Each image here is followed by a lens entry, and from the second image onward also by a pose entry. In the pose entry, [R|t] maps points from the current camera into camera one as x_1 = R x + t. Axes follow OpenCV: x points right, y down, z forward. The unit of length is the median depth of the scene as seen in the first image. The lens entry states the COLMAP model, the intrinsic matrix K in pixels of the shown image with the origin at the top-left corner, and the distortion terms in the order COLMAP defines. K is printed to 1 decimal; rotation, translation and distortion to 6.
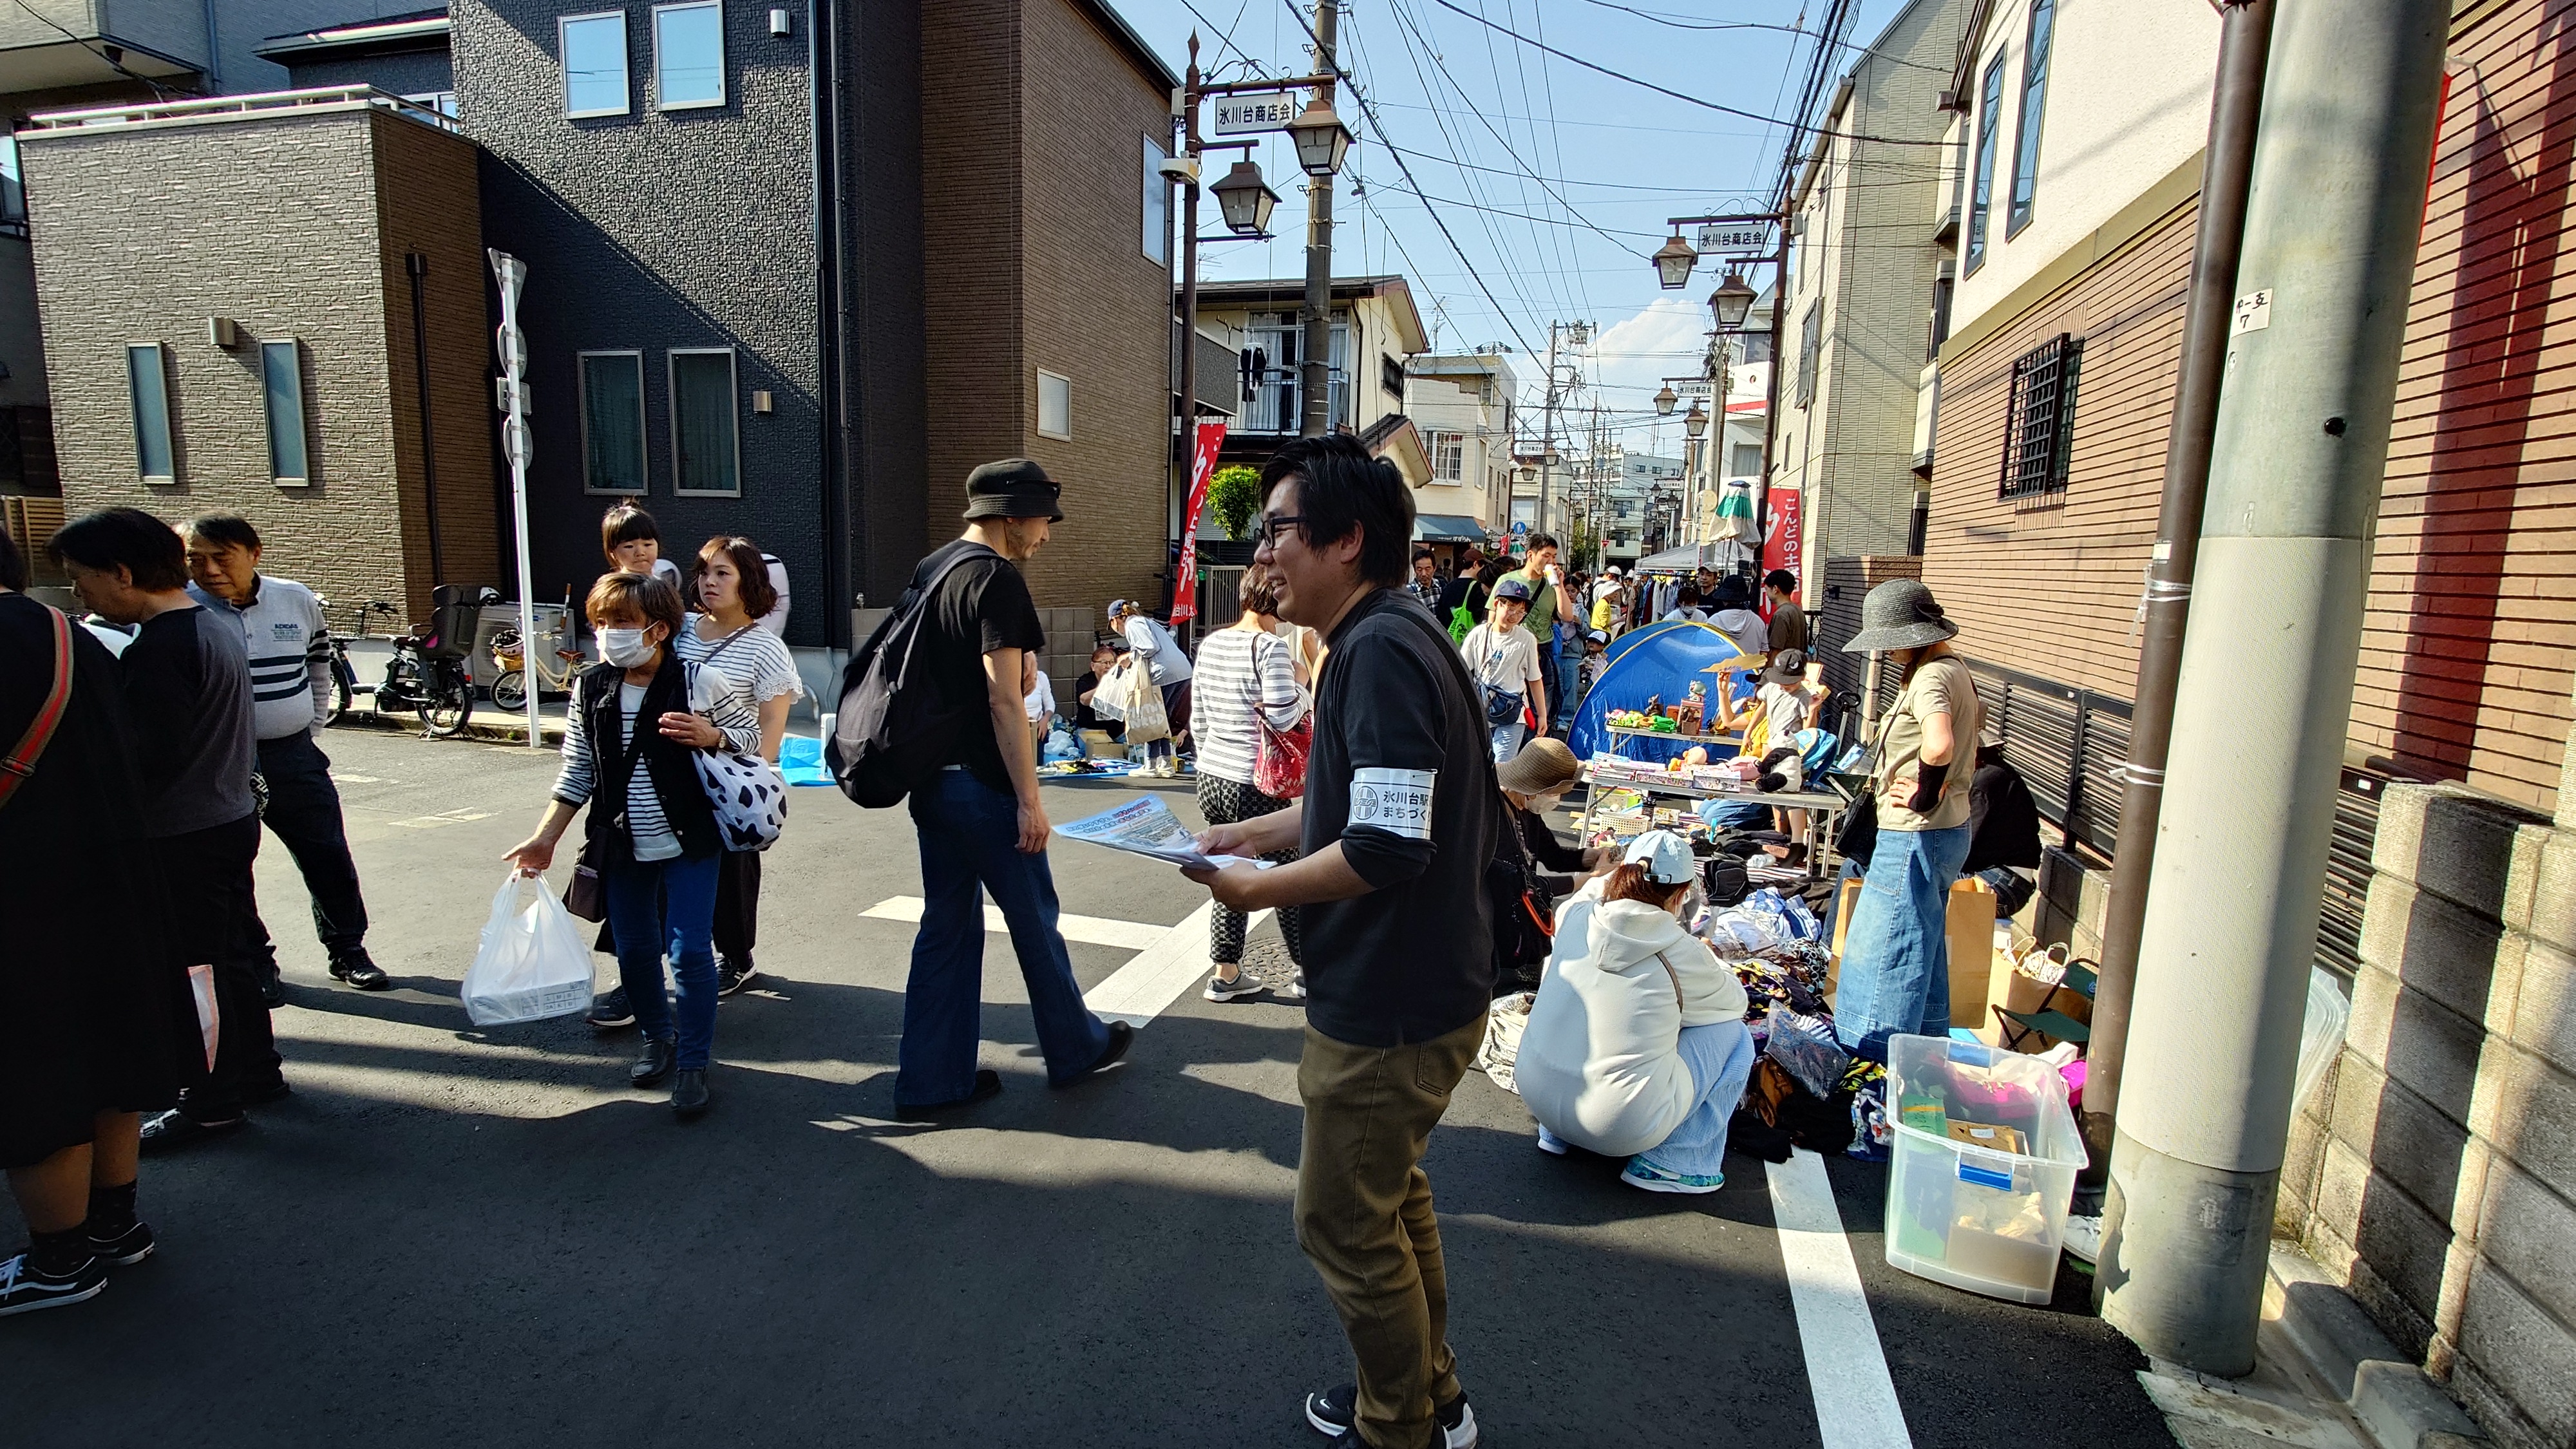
lens RADIAL K [[1224.1, 0, 1286.6], [0, 1224.1, 734.5], [0, 0, 1]] dist [0.003012, 0.000072]
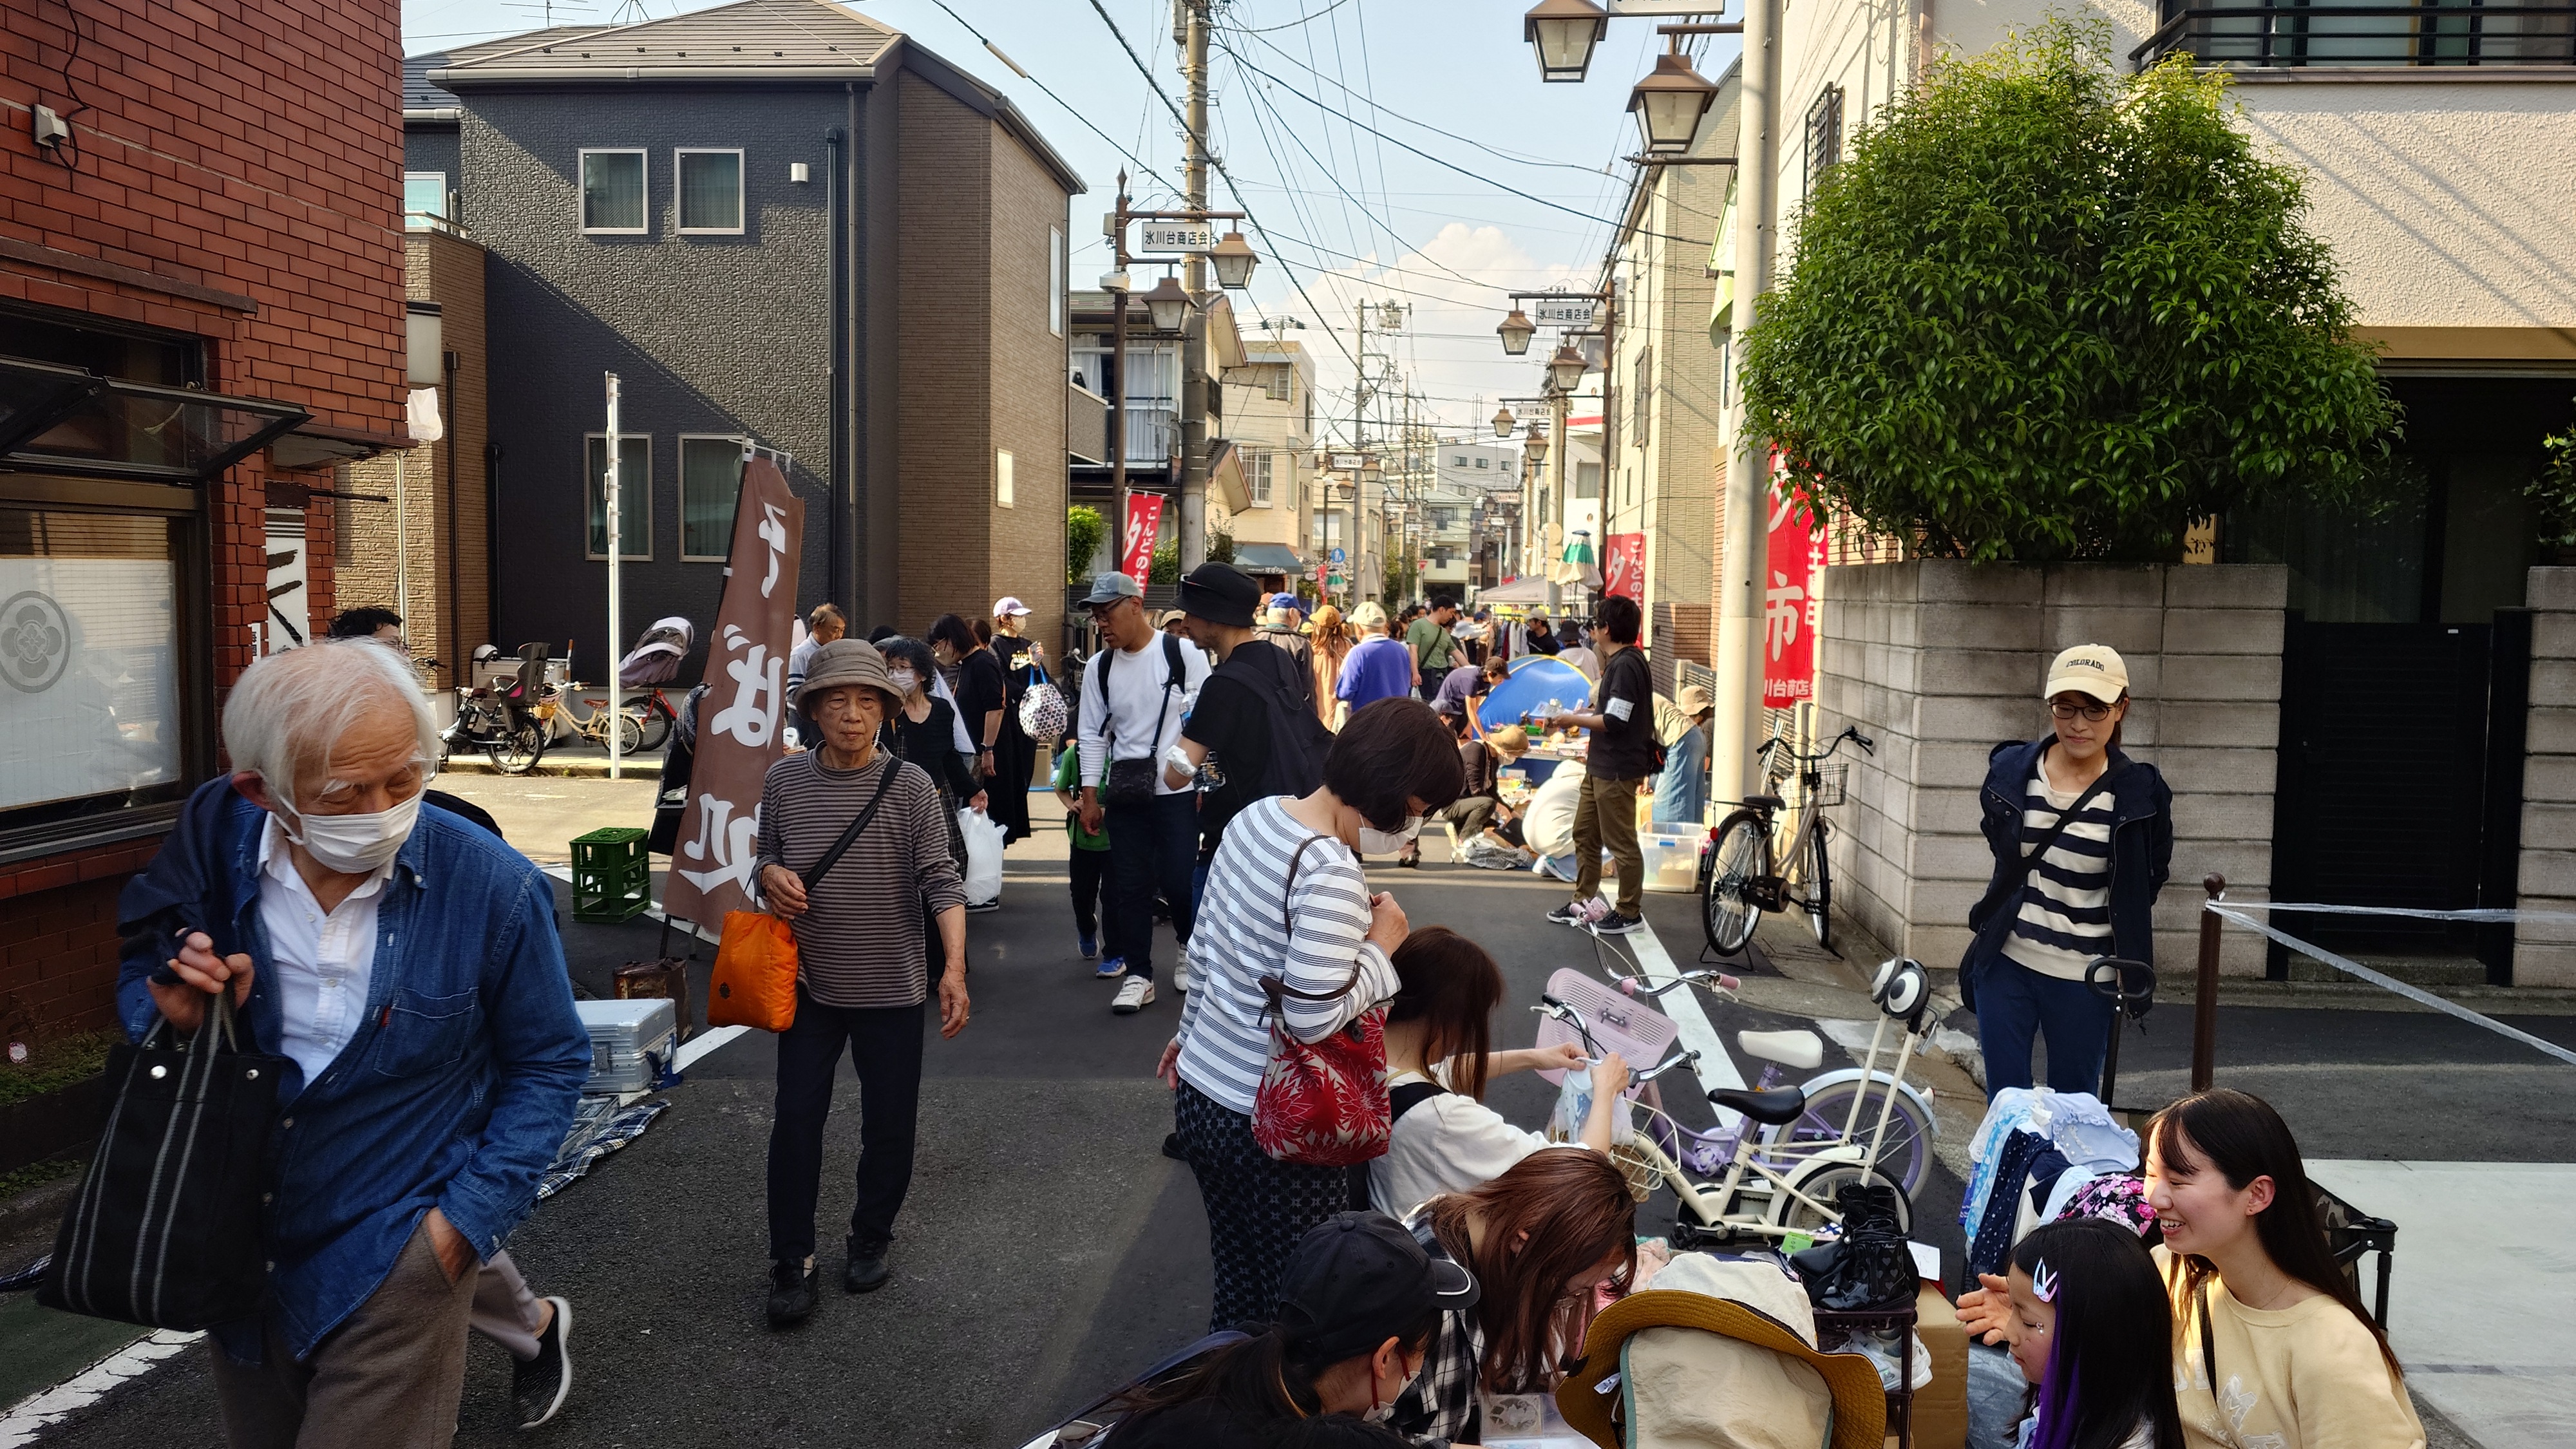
lens RADIAL K [[1978.0, 0, 1291.0], [0, 1978.0, 726.5], [0, 0, 1]] dist [-0.000266, 0.000466]
pose [[0.980499, -0.024286, 0.195017, -0.235915], [0.037315, 0.997289, -0.063419, 0.071232], [-0.192948, 0.069459, 0.978747, -0.673898]]
